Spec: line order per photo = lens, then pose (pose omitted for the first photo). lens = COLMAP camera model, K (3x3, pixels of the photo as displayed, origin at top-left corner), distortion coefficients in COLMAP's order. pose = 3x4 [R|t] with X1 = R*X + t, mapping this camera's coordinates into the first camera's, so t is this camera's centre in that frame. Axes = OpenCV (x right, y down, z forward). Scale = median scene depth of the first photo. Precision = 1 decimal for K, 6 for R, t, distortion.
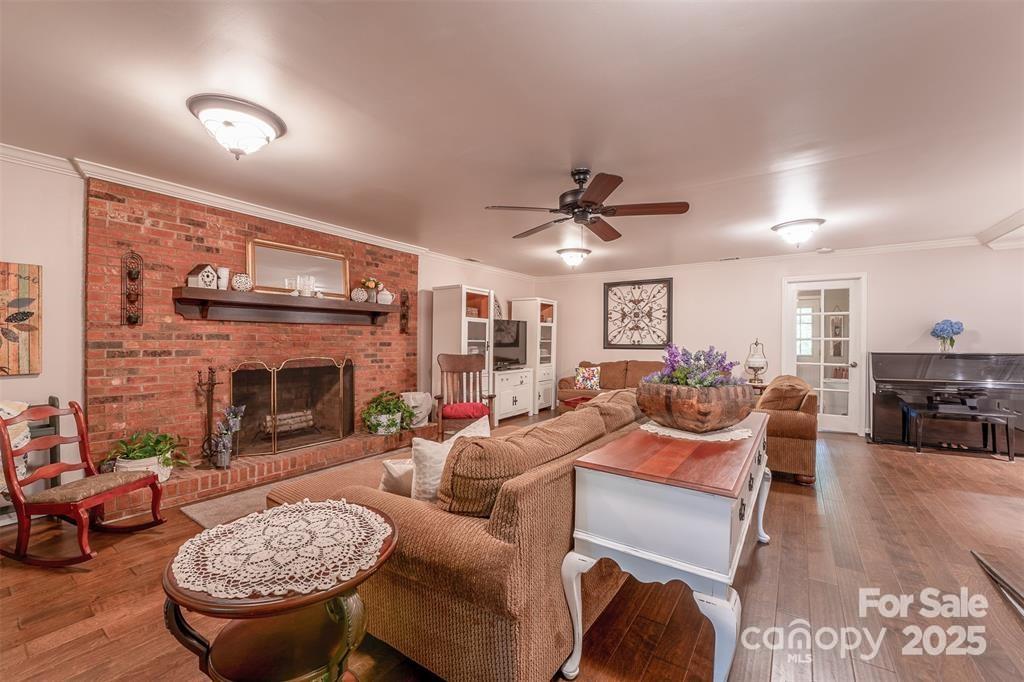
lens RADIAL K [[414.1, 0, 512.0], [0, 414.1, 341.0], [0, 0, 1]] dist [-0.039513, 0.007038]
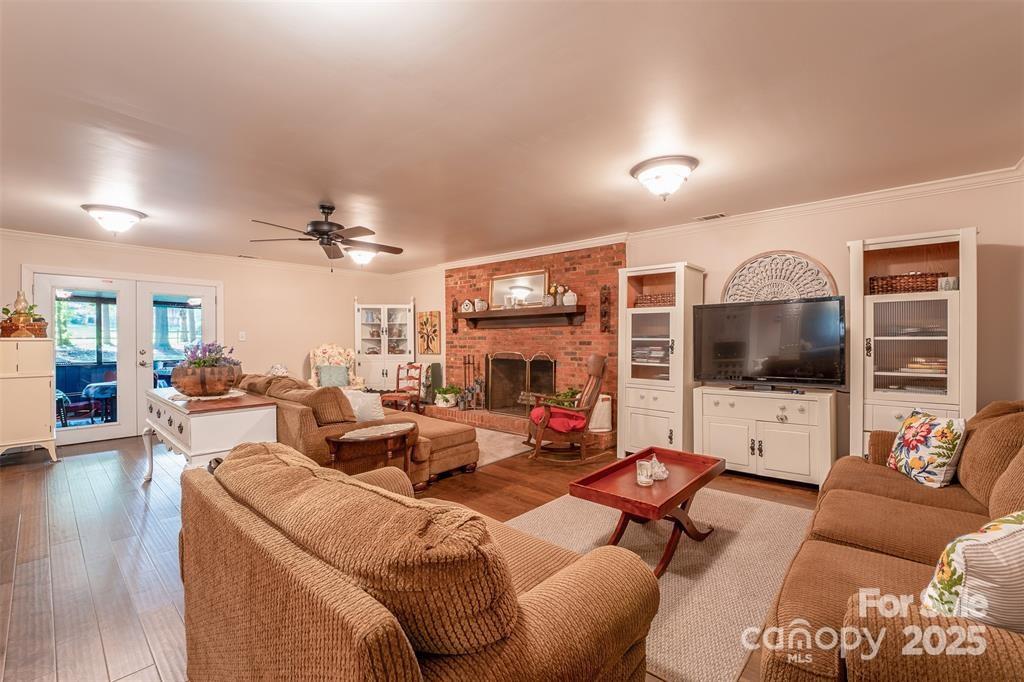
lens RADIAL K [[414.1, 0, 512.0], [0, 414.1, 341.0], [0, 0, 1]] dist [-0.039513, 0.007038]
pose [[-0.105830, -0.002297, -0.994382, 0.753163], [0.001340, 0.999996, -0.002453, 0.004954], [0.994383, -0.001592, -0.105826, 0.959100]]
